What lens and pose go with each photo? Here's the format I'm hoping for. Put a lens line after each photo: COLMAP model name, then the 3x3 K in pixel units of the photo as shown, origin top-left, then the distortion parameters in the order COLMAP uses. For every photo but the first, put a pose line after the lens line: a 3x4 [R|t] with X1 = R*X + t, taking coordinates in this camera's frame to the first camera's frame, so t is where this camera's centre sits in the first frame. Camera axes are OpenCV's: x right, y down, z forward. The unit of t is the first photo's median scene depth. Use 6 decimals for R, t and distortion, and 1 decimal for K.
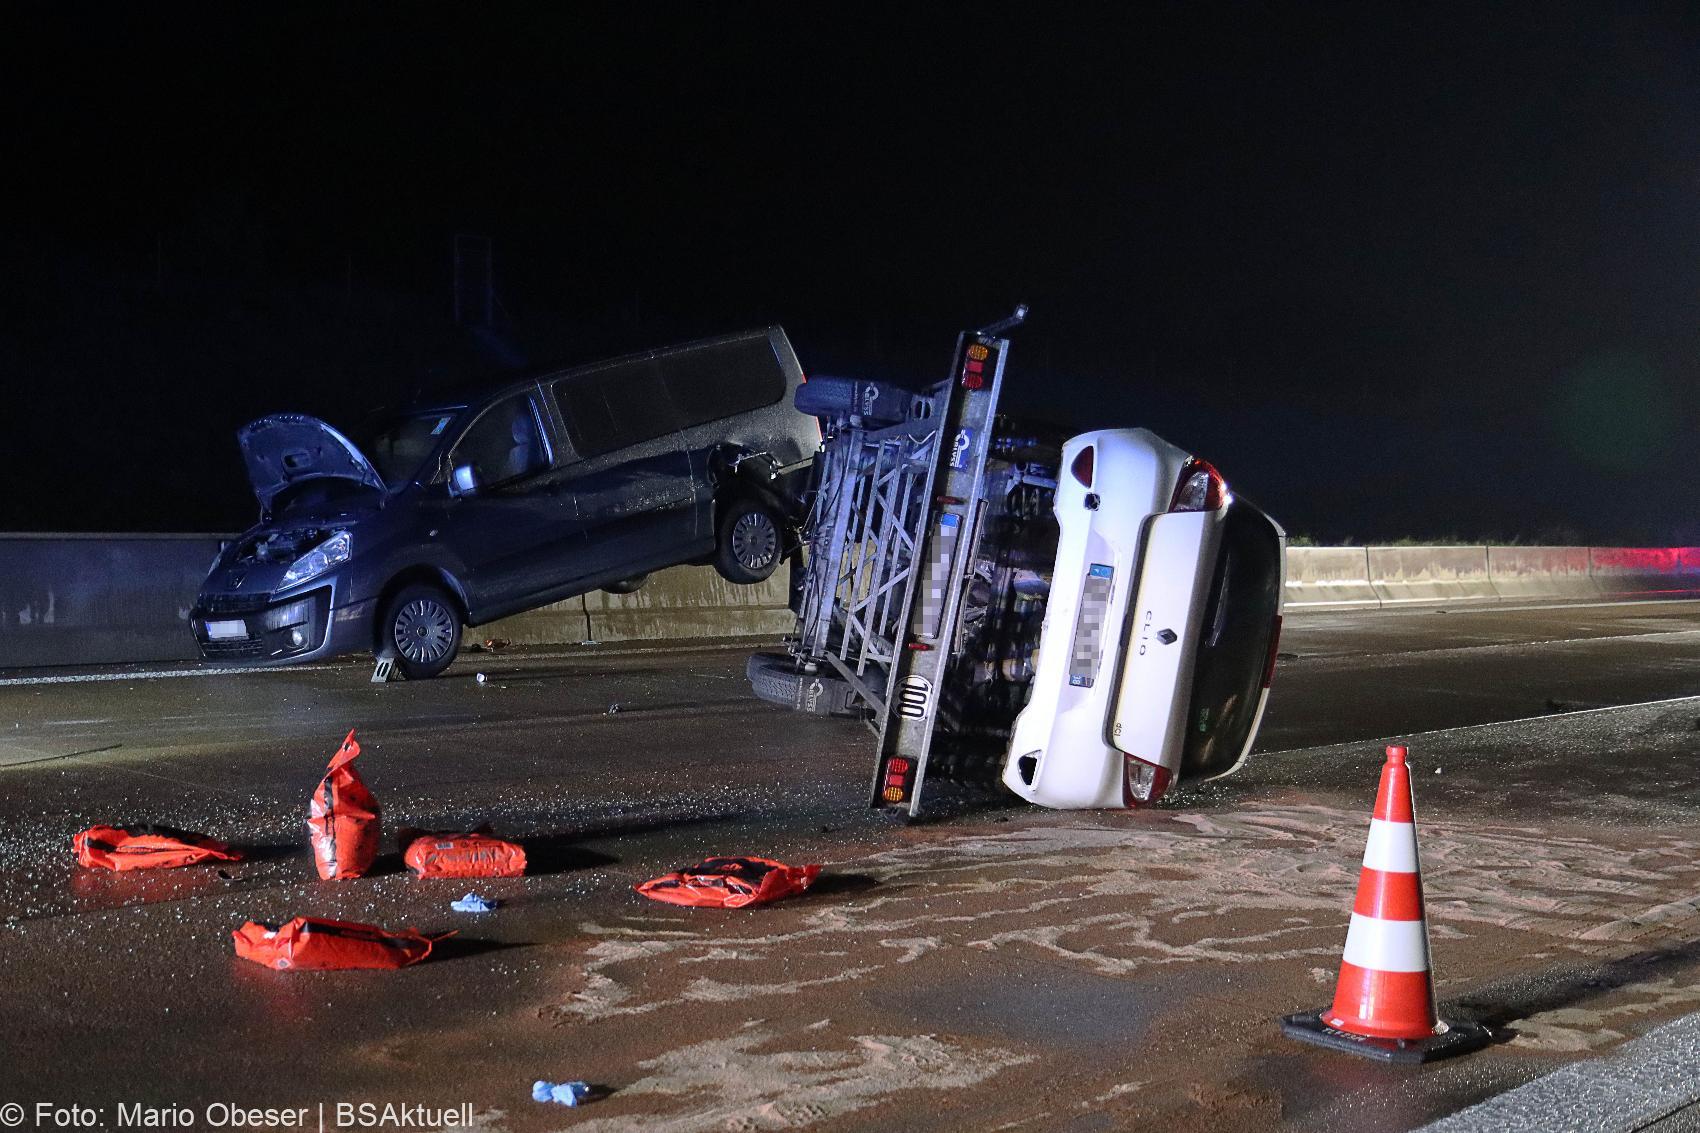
lens RADIAL K [[2166.7, 0, 833.8], [0, 2166.7, 580.6], [0, 0, 1]] dist [0.007778, 0.000000]
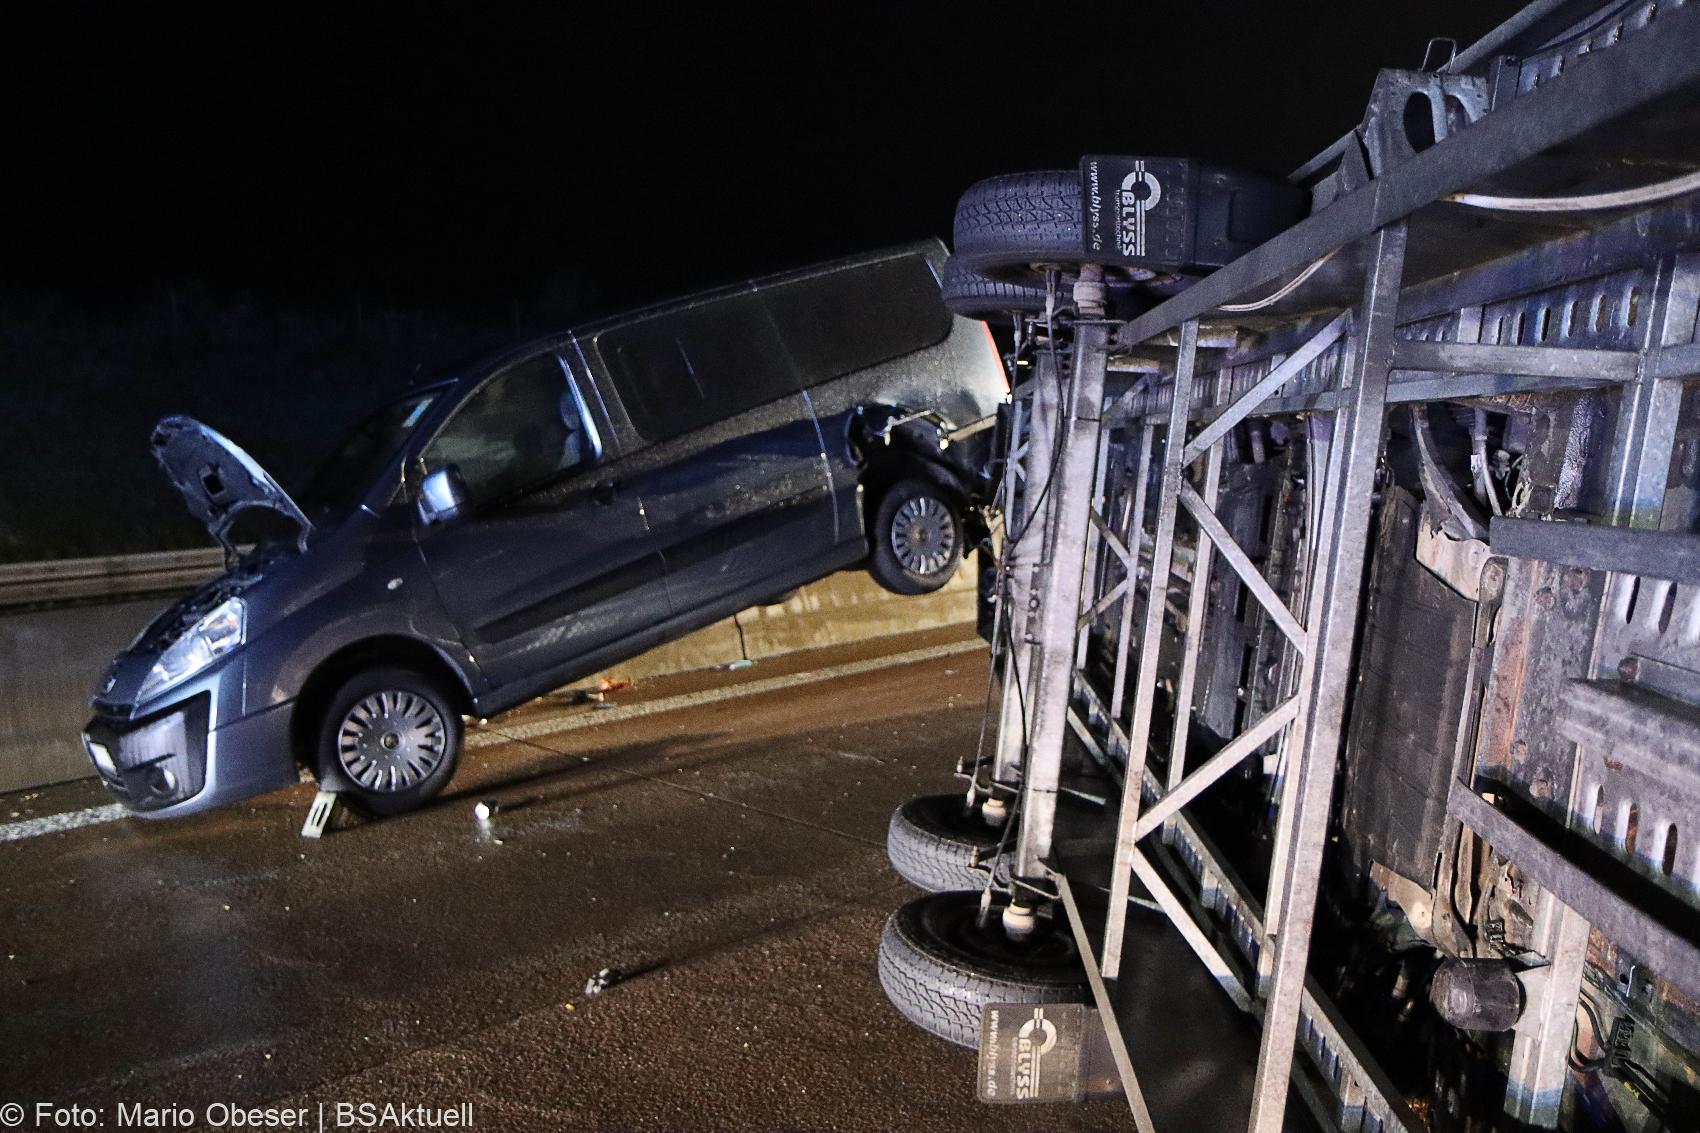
lens RADIAL K [[1323.0, 0, 834.1], [0, 1323.0, 572.5], [0, 0, 1]] dist [-0.019742, 0.028953]
pose [[0.986870, -0.070918, -0.145113, -0.003973], [0.078241, 0.995901, 0.045386, -0.038283], [0.141299, -0.056144, 0.988374, 0.748927]]
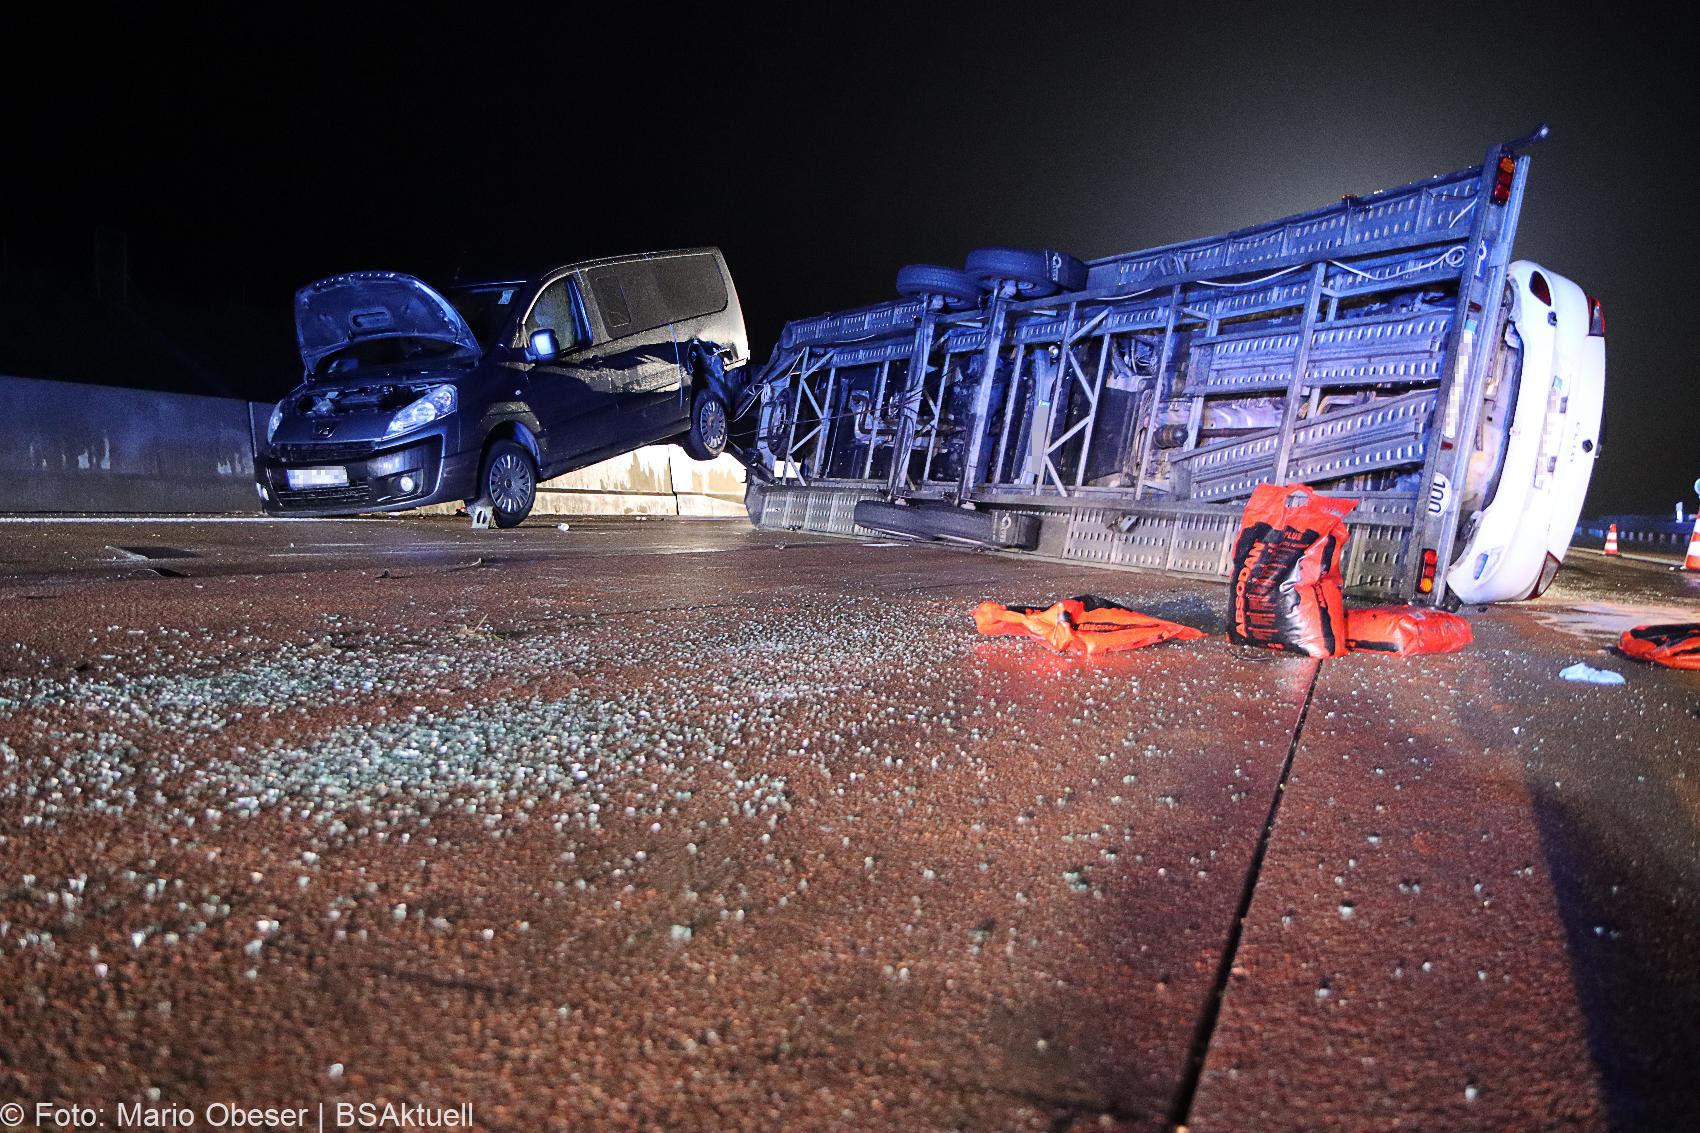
lens RADIAL K [[1420.4, 0, 848.3], [0, 1420.4, 567.4], [0, 0, 1]] dist [0.013049, -0.020997]
pose [[0.929316, -0.001177, 0.369284, -0.342647], [-0.008982, 0.999627, 0.025790, 0.052826], [-0.369177, -0.027284, 0.928959, 0.328379]]
